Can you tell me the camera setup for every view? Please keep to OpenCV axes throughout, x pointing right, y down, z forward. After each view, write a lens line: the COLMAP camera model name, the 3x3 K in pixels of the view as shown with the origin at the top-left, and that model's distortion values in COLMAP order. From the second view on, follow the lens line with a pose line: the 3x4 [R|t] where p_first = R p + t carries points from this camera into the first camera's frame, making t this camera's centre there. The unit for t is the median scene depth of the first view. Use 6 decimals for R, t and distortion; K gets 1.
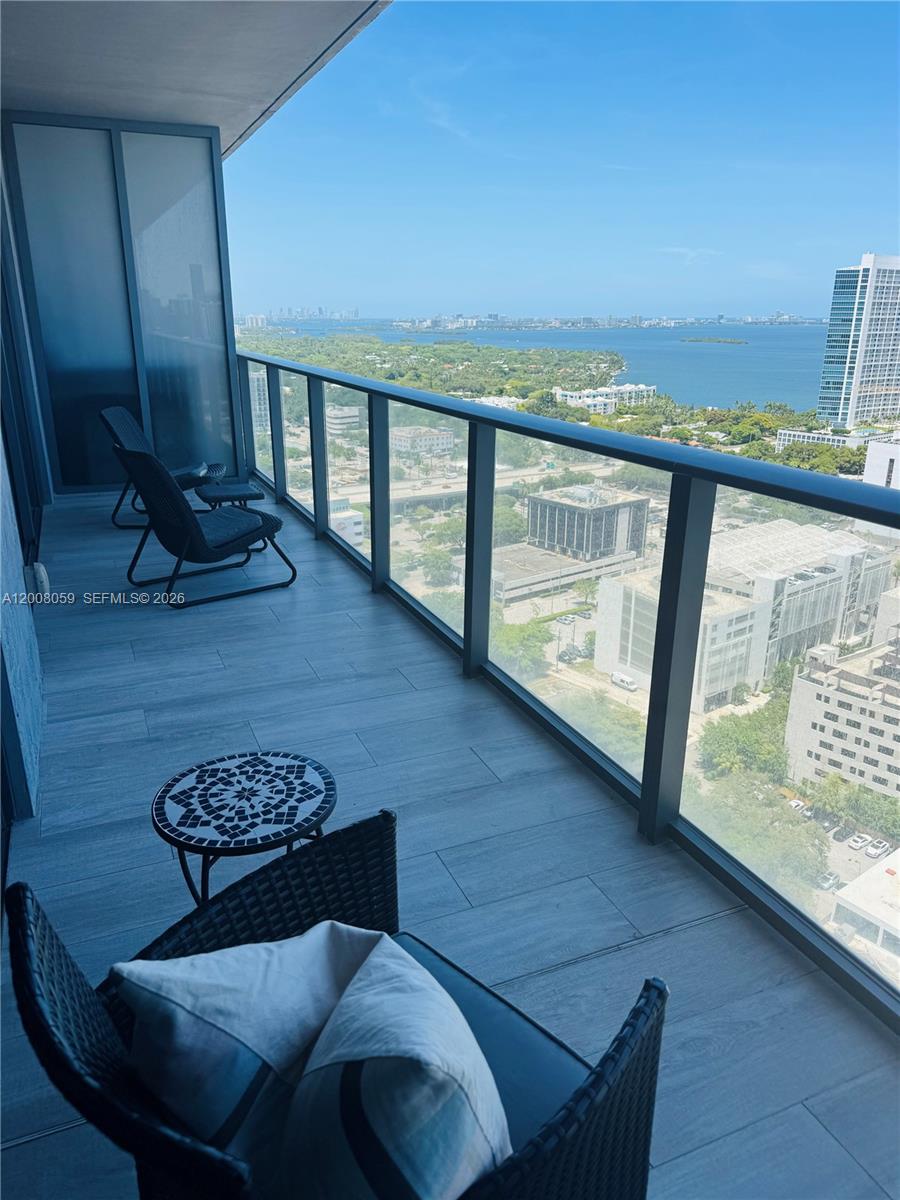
lens RADIAL K [[829.3, 0, 446.2], [0, 829.3, 600.9], [0, 0, 1]] dist [0.025720, -0.060372]
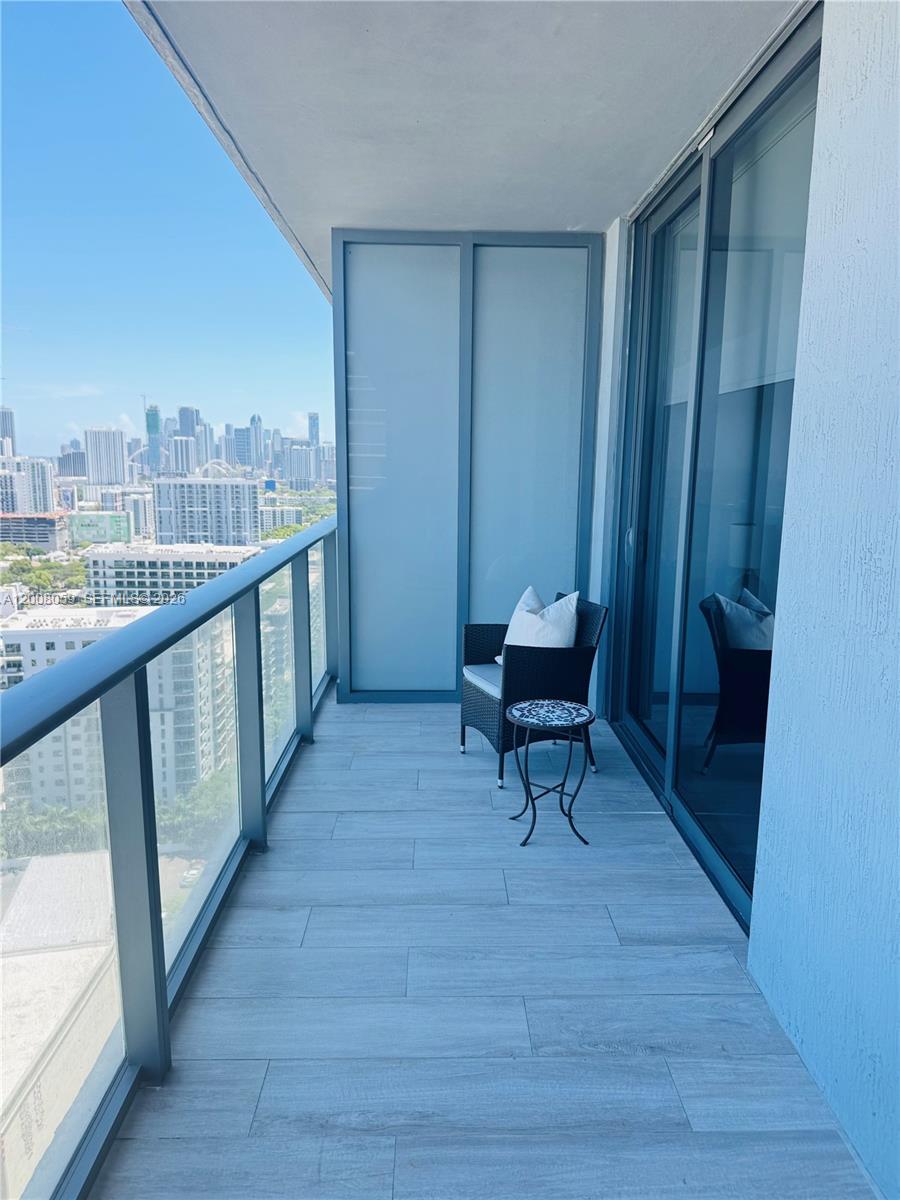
lens RADIAL K [[829.3, 0, 450.7], [0, 829.3, 600.9], [0, 0, 1]] dist [0.025720, -0.060372]
pose [[-0.924979, -0.083058, 0.370831, -0.727741], [0.106431, 0.880149, 0.462612, -0.950865], [-0.364810, 0.467374, -0.805279, 2.536040]]
